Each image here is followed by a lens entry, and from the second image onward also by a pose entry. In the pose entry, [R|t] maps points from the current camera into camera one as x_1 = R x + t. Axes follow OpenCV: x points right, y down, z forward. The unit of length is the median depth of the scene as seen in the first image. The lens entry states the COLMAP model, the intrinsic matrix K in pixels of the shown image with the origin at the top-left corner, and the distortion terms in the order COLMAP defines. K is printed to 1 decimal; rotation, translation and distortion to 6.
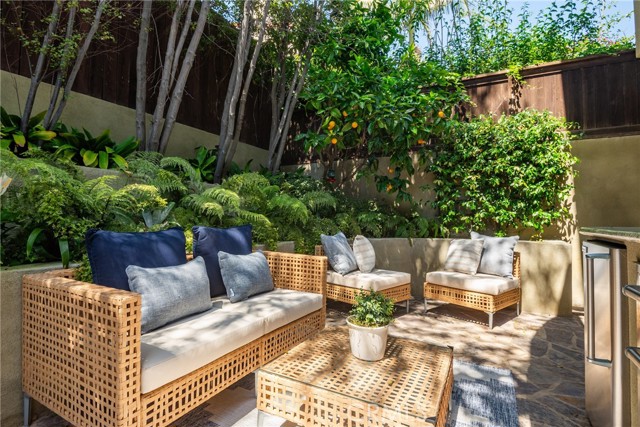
lens RADIAL K [[314.6, 0, 320.0], [0, 314.6, 213.5], [0, 0, 1]] dist [0.000206, -0.012828]
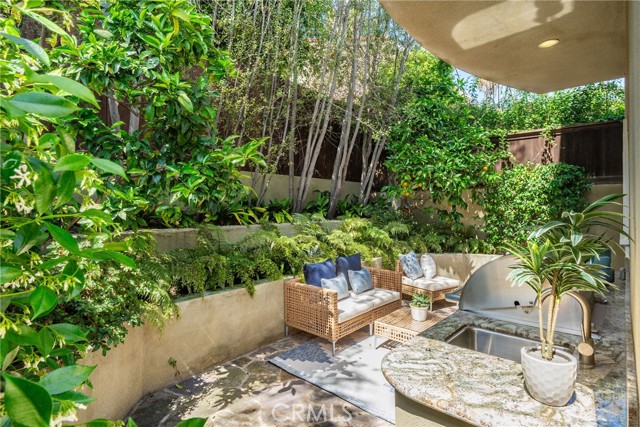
lens RADIAL K [[335.3, 0, 306.1], [0, 335.3, 211.5], [0, 0, 1]] dist [-0.016205, -0.001308]
pose [[0.963943, -0.011331, -0.265866, 0.003572], [0.021848, 0.999090, 0.036633, -0.204345], [0.265209, -0.041121, 0.963314, -0.706464]]
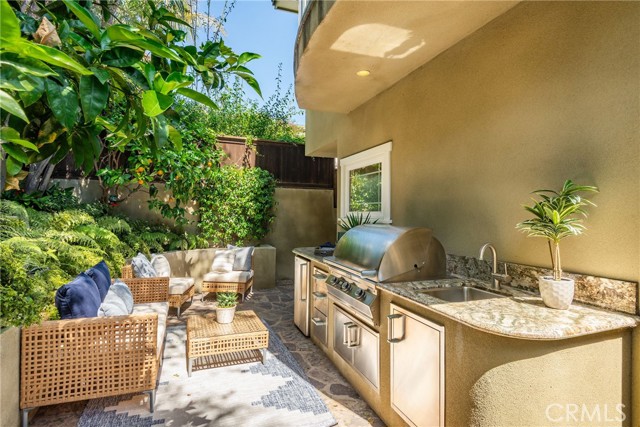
lens RADIAL K [[335.3, 0, 306.1], [0, 335.3, 211.5], [0, 0, 1]] dist [-0.016205, -0.001308]
pose [[0.653307, 0.001178, 0.757092, -0.514311], [-0.026360, 0.999428, 0.021192, -0.149942], [-0.756634, -0.033802, 0.652965, -0.367035]]
